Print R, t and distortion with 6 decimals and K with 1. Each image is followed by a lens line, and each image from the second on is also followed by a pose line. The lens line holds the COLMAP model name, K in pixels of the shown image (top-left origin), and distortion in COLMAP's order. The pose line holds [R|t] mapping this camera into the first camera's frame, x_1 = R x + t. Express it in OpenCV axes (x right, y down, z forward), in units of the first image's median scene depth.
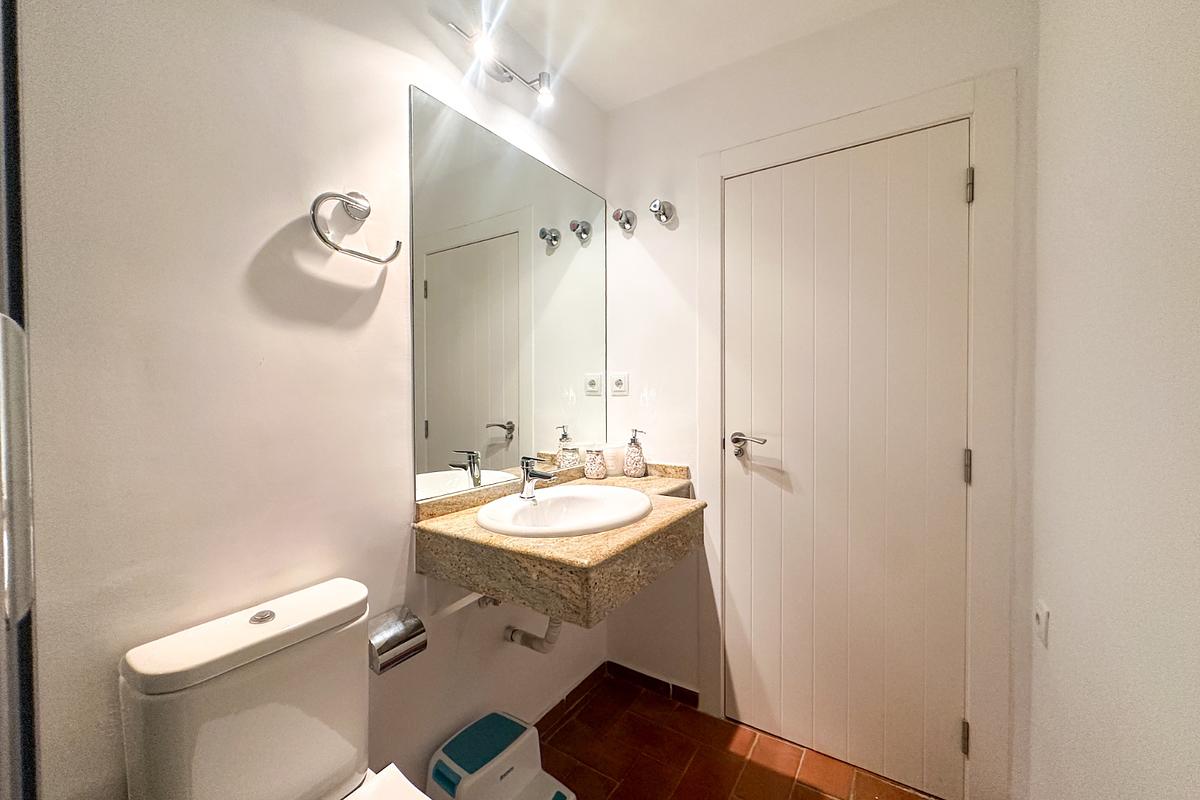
lens RADIAL K [[480.7, 0, 600.0], [0, 480.7, 400.0], [0, 0, 1]] dist [0.000470, 0.000094]
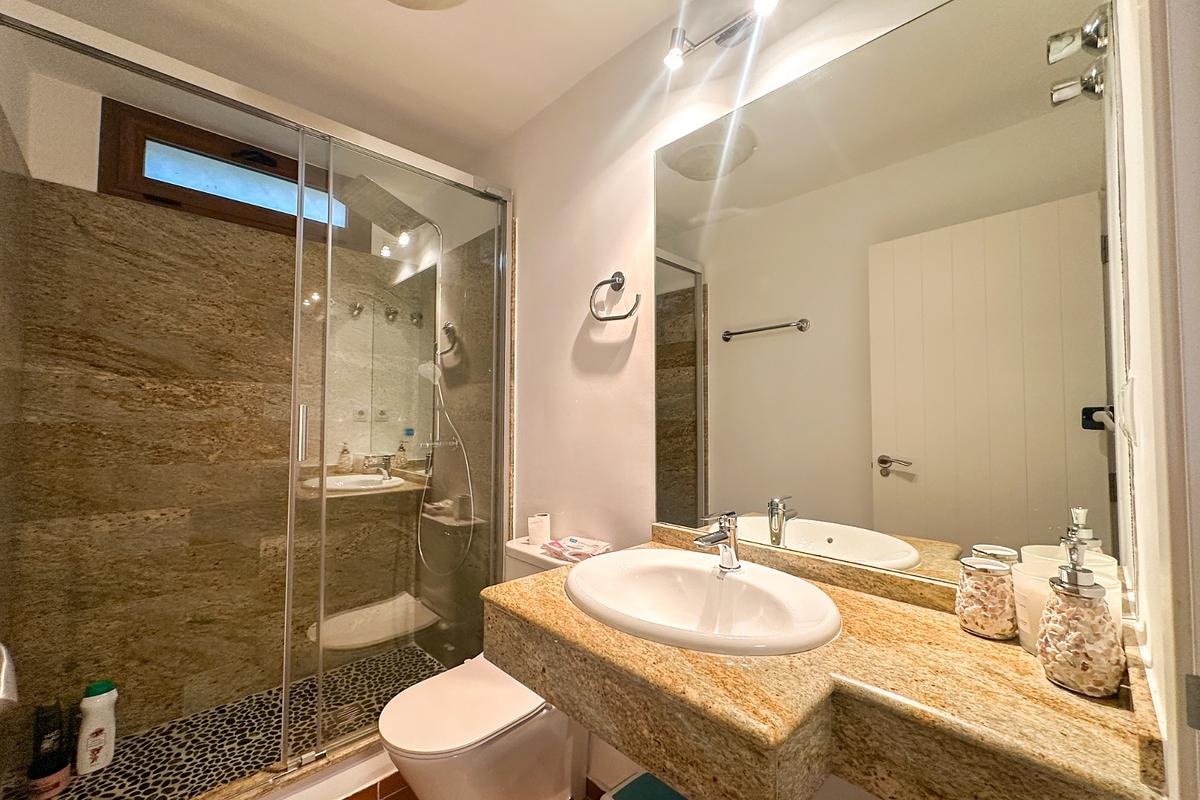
lens RADIAL K [[480.7, 0, 600.0], [0, 480.7, 400.0], [0, 0, 1]] dist [0.000470, 0.000094]
pose [[-0.201743, -0.031410, -0.978935, 0.832029], [-0.036275, 0.999040, -0.024579, -0.041332], [0.978766, 0.030552, -0.202689, 1.275885]]
